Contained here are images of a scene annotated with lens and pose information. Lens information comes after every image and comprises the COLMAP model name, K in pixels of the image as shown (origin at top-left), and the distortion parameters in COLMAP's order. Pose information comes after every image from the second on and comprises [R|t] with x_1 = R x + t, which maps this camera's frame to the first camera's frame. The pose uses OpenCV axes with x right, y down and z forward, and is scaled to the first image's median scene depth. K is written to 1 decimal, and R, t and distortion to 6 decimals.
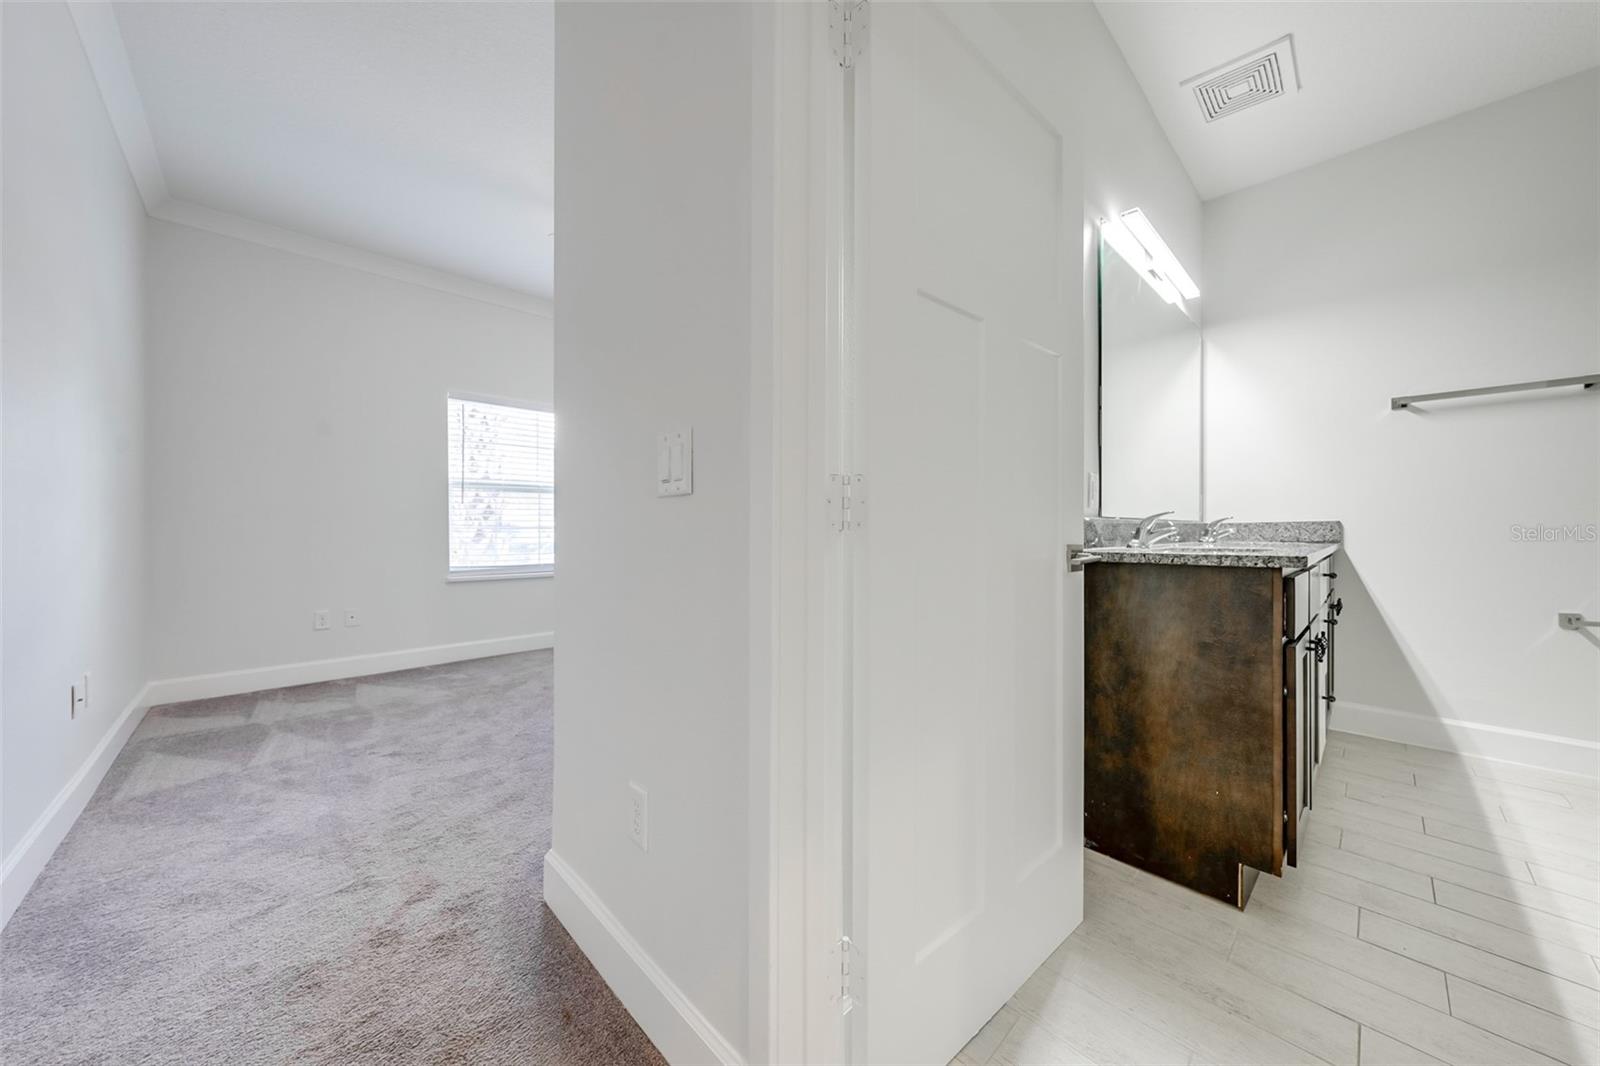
lens RADIAL K [[545.1, 0, 856.9], [0, 545.1, 530.0], [0, 0, 1]] dist [-0.001548, 0.000070]
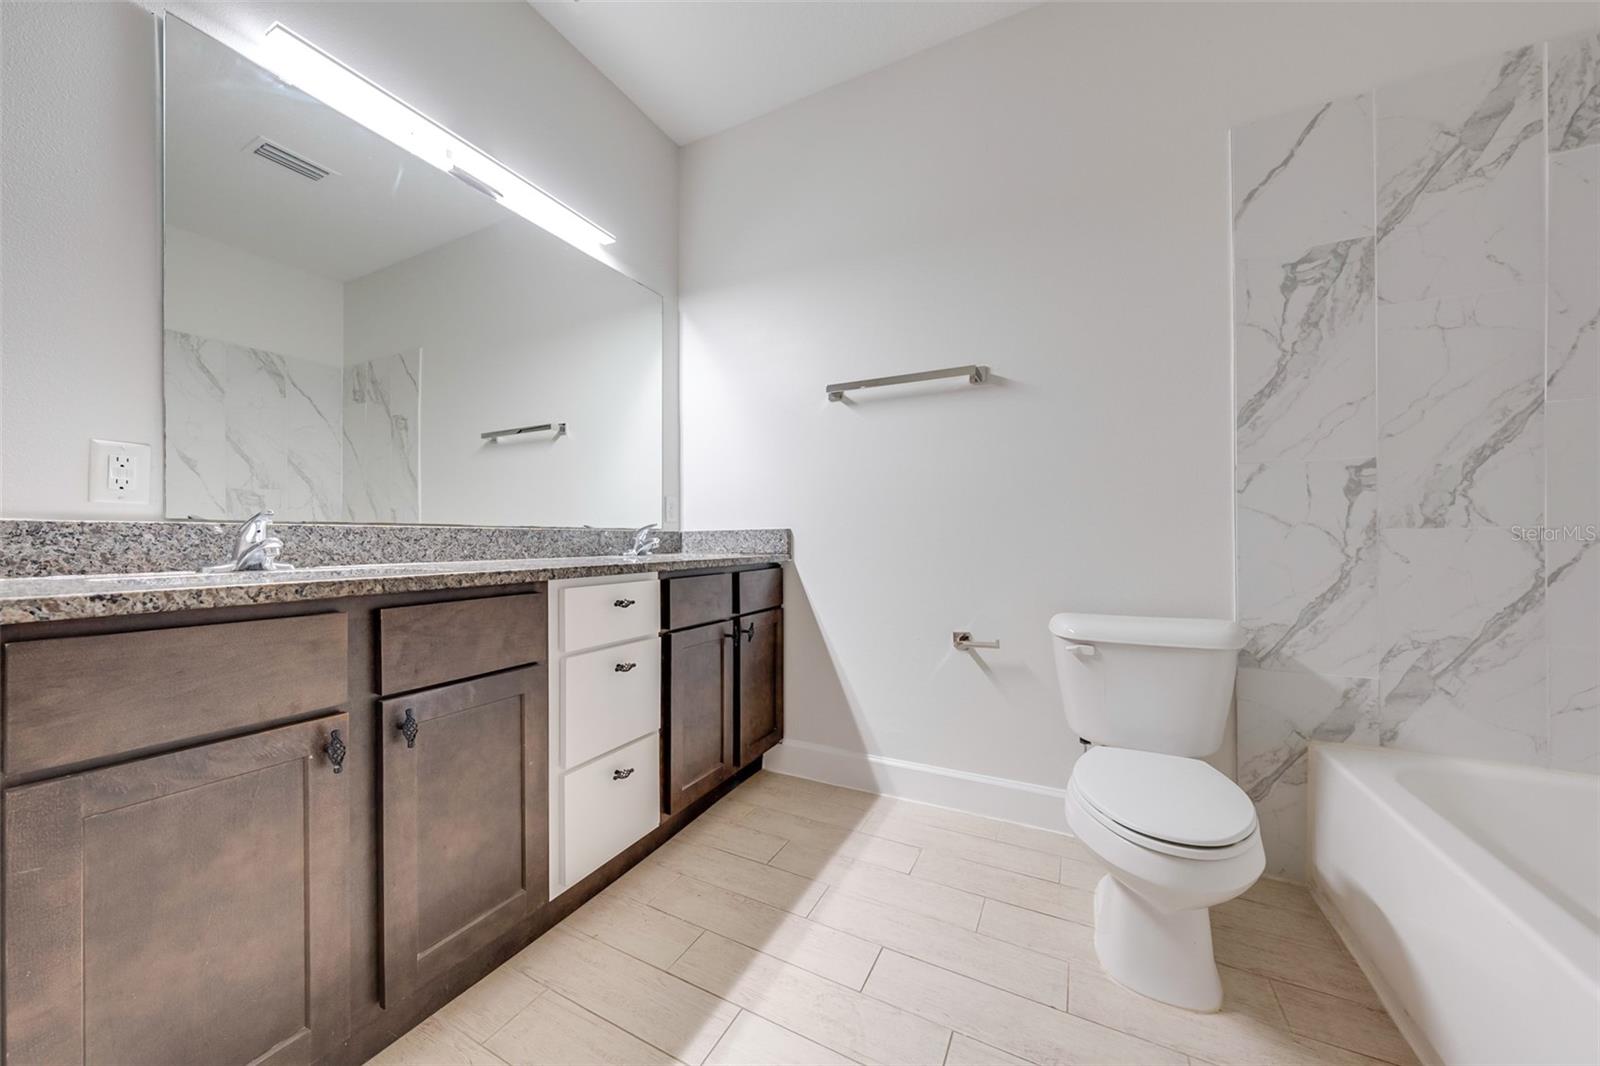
lens RADIAL K [[545.1, 0, 783.4], [0, 545.1, 540.0], [0, 0, 1]] dist [-0.001548, 0.000070]
pose [[0.962046, -0.003843, 0.272861, 0.948836], [0.003055, 0.999990, 0.003314, -0.003131], [-0.272871, -0.002355, 0.962048, 0.264577]]
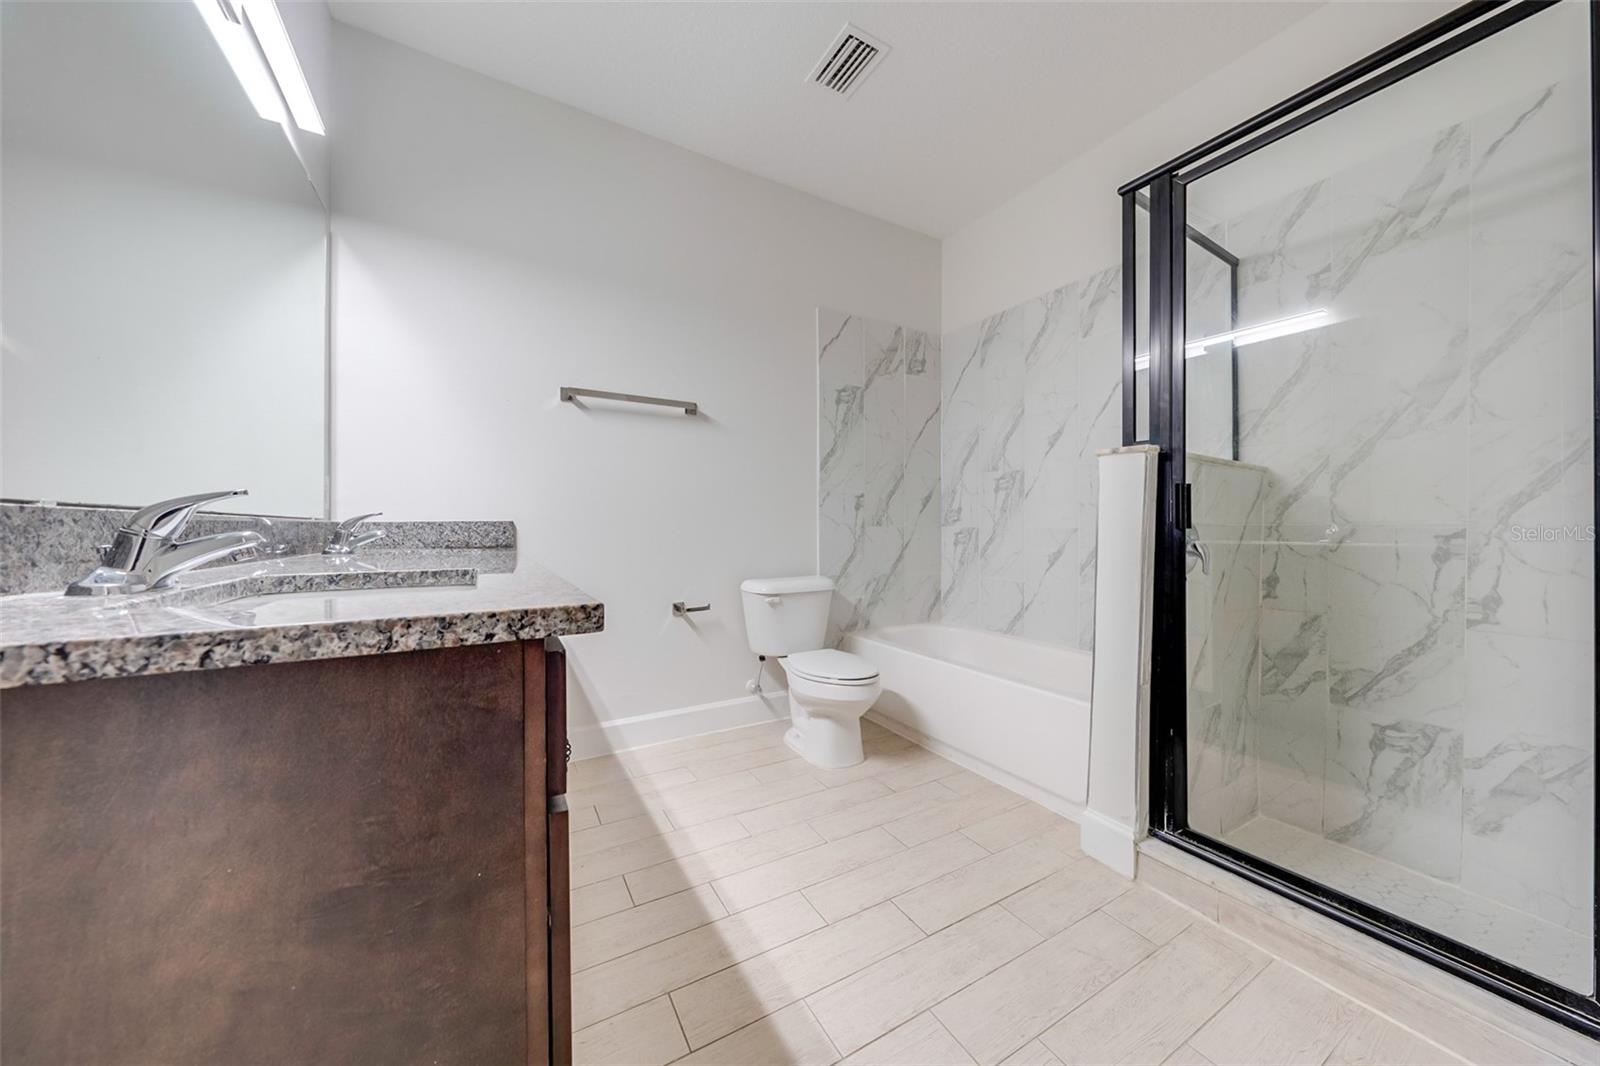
lens RADIAL K [[545.1, 0, 794.6], [0, 545.1, 531.3], [0, 0, 1]] dist [-0.001548, 0.000070]
pose [[0.295697, -0.004401, 0.955272, 0.320249], [0.000944, 0.999990, 0.004314, -0.006401], [-0.955281, -0.000374, 0.295698, 0.502291]]
